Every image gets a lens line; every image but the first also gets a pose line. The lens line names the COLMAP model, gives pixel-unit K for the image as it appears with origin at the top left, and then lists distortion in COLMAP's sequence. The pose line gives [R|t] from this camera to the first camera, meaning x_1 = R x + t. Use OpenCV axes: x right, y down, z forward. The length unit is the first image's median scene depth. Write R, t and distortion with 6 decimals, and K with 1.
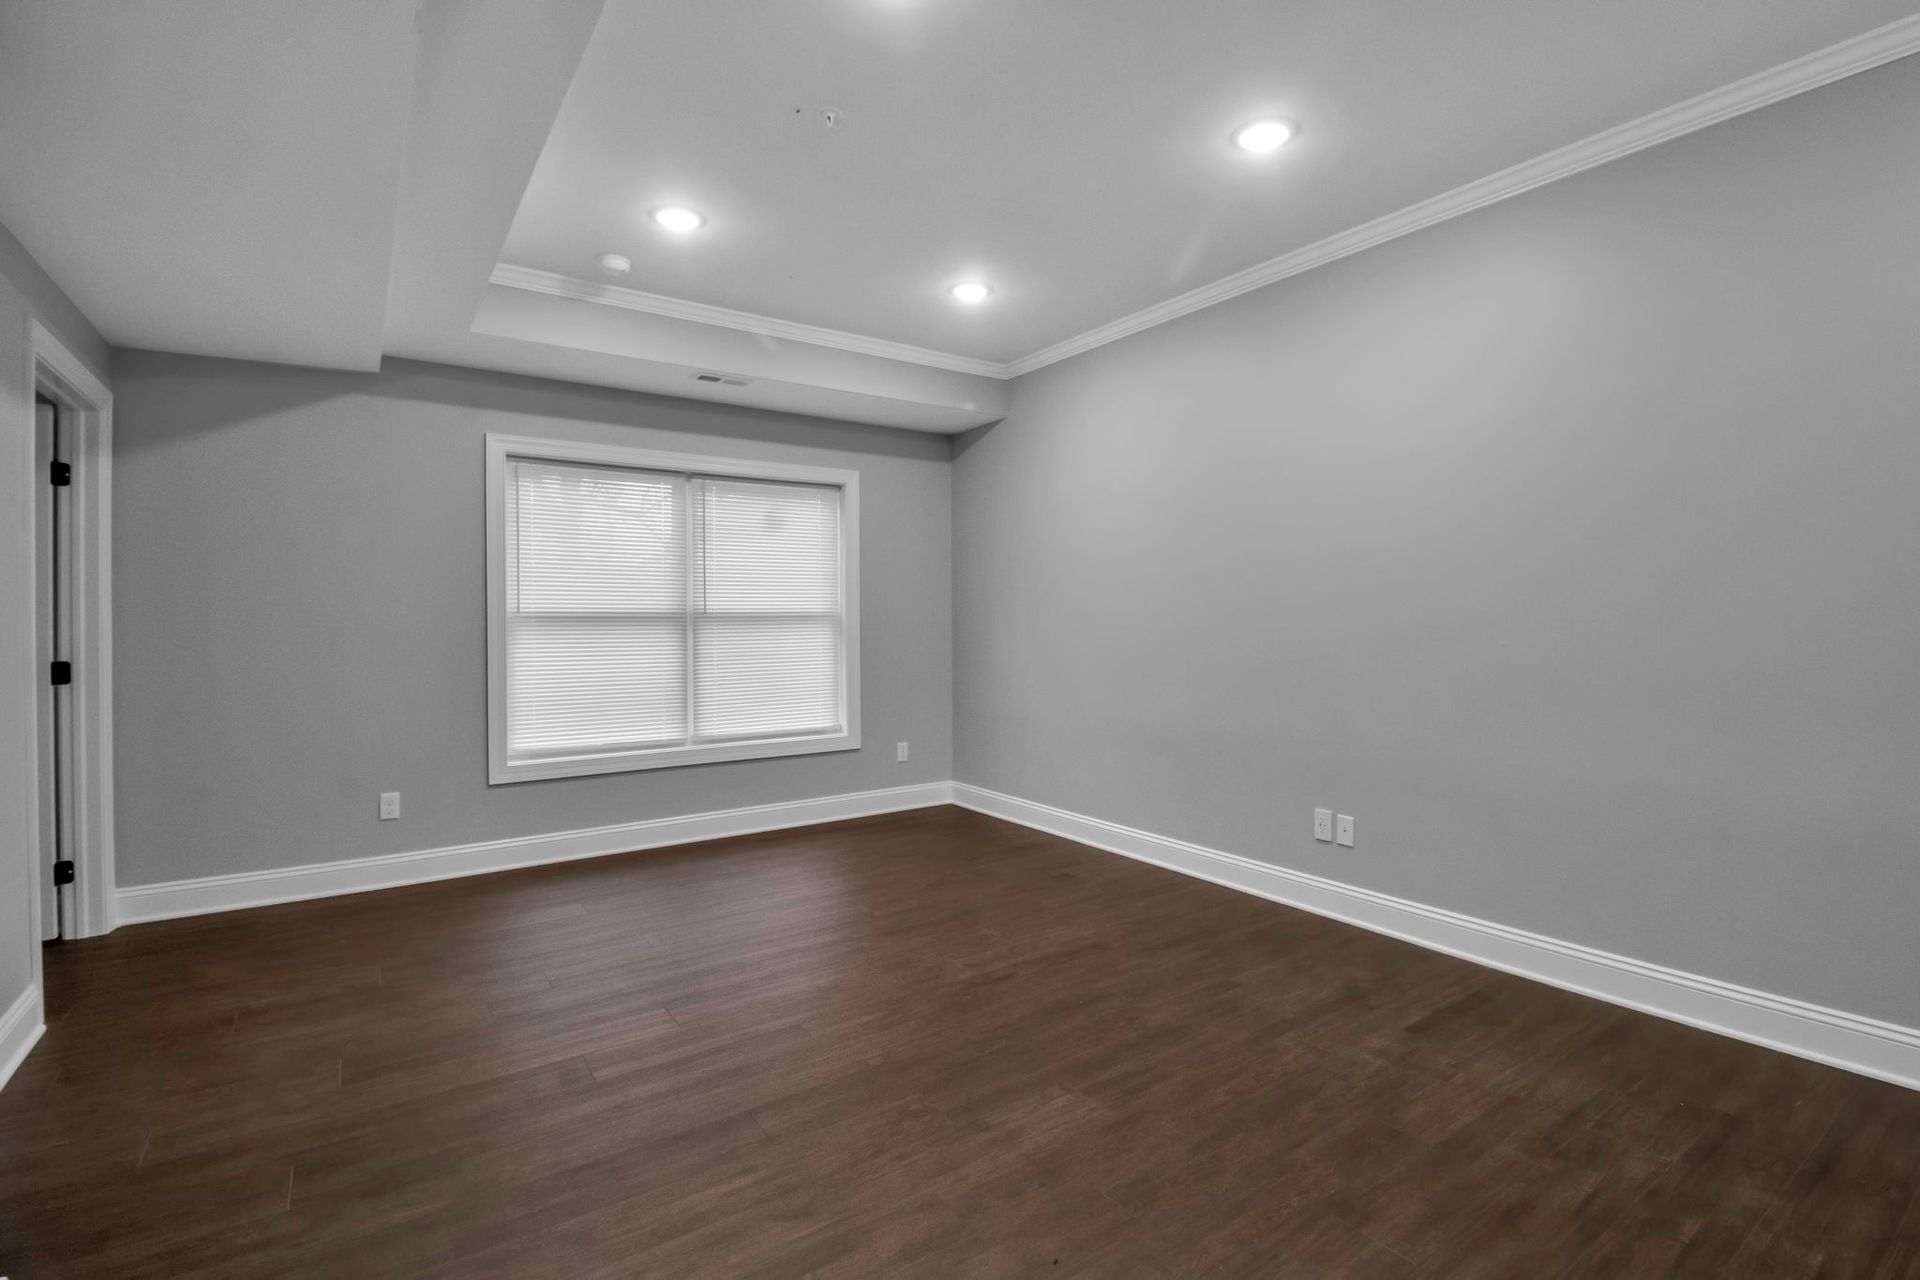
lens RADIAL K [[881.9, 0, 967.0], [0, 881.9, 625.9], [0, 0, 1]] dist [-0.011905, -0.003089]
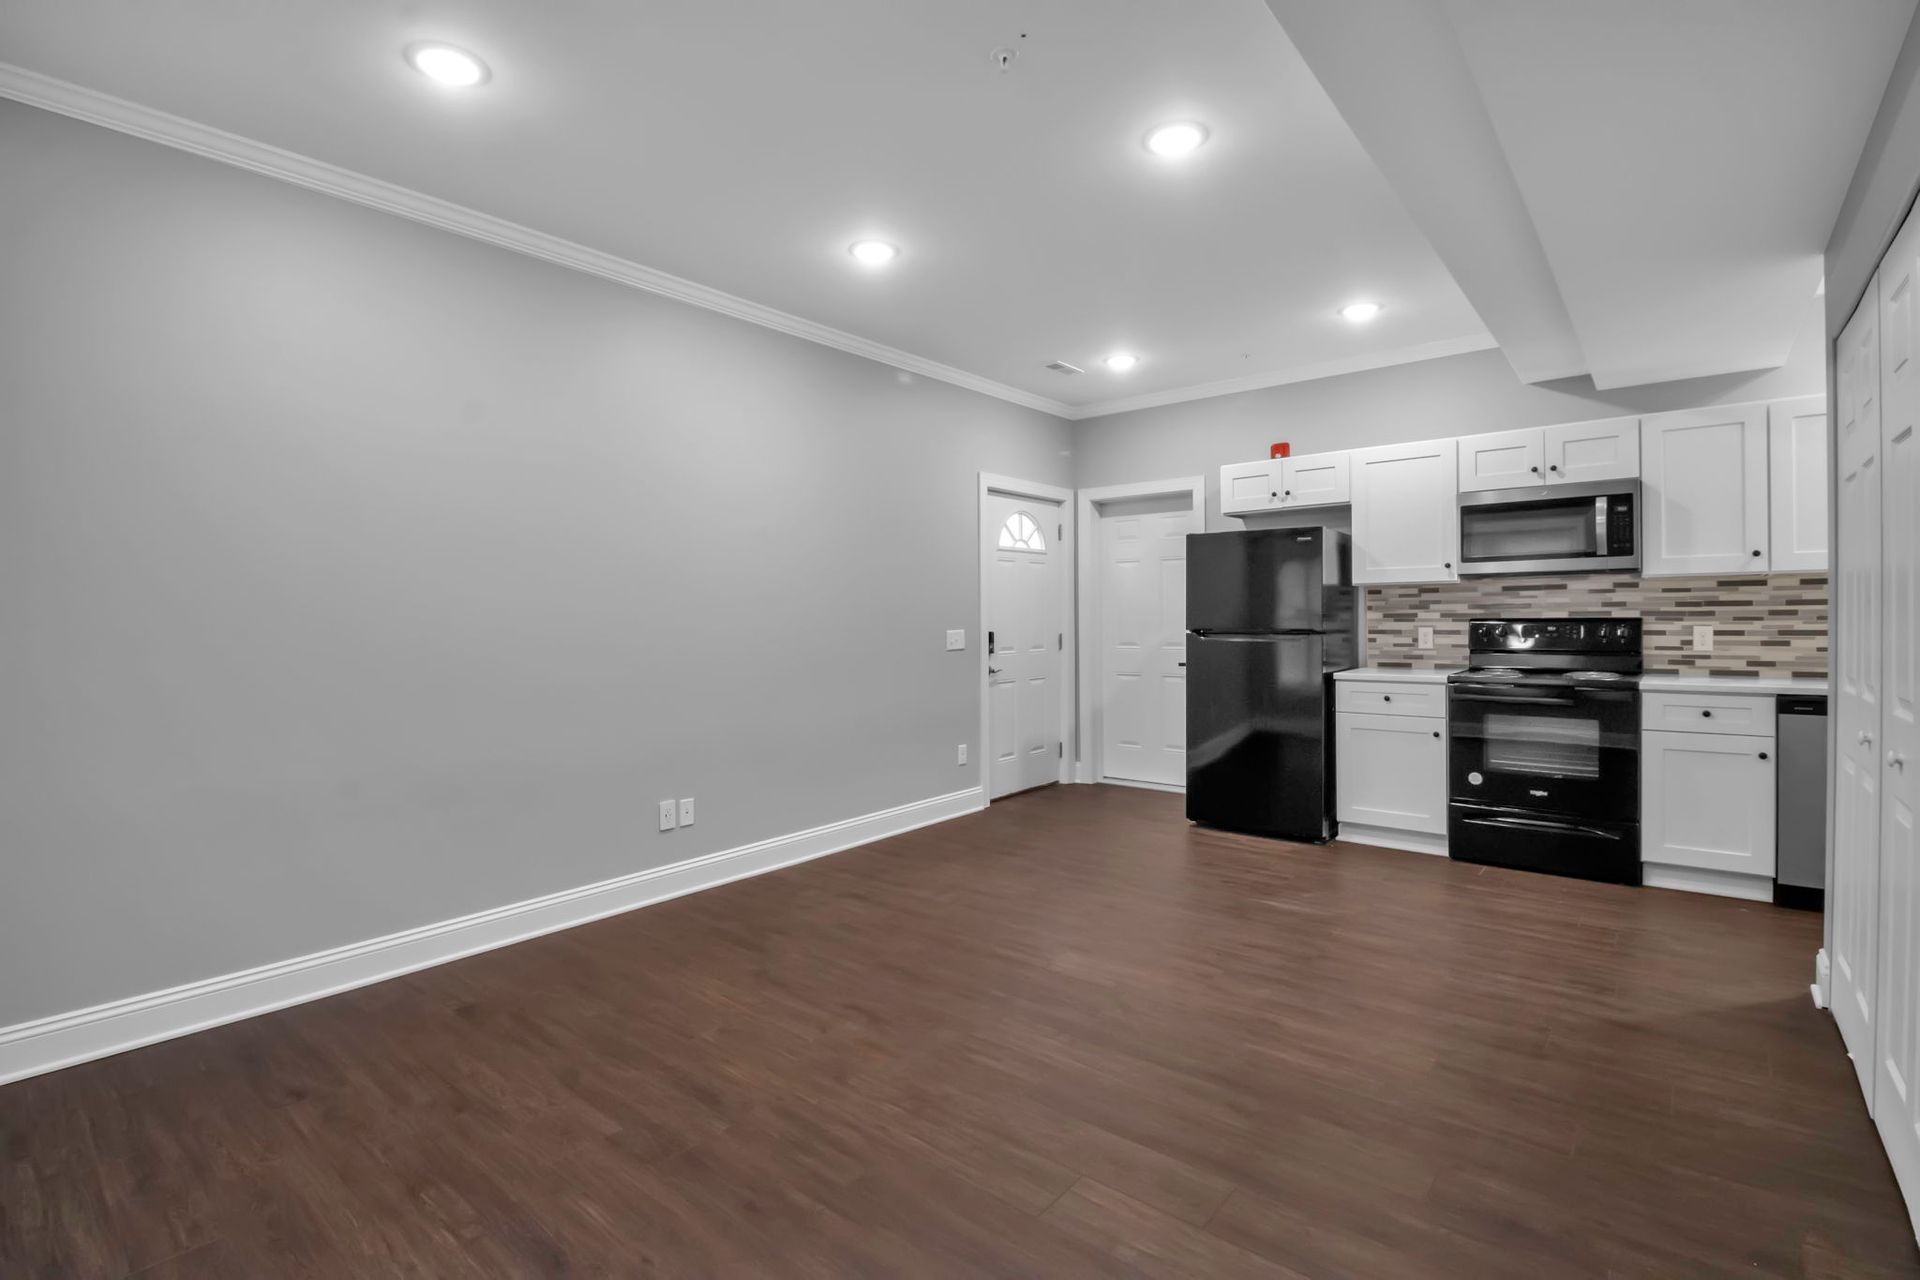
lens RADIAL K [[881.9, 0, 966.9], [0, 881.9, 621.5], [0, 0, 1]] dist [-0.011905, -0.003089]
pose [[-0.278794, 0.003428, 0.960345, -0.604440], [0.020673, 0.999783, 0.002432, -0.005220], [-0.960128, 0.020531, -0.278805, 0.776163]]
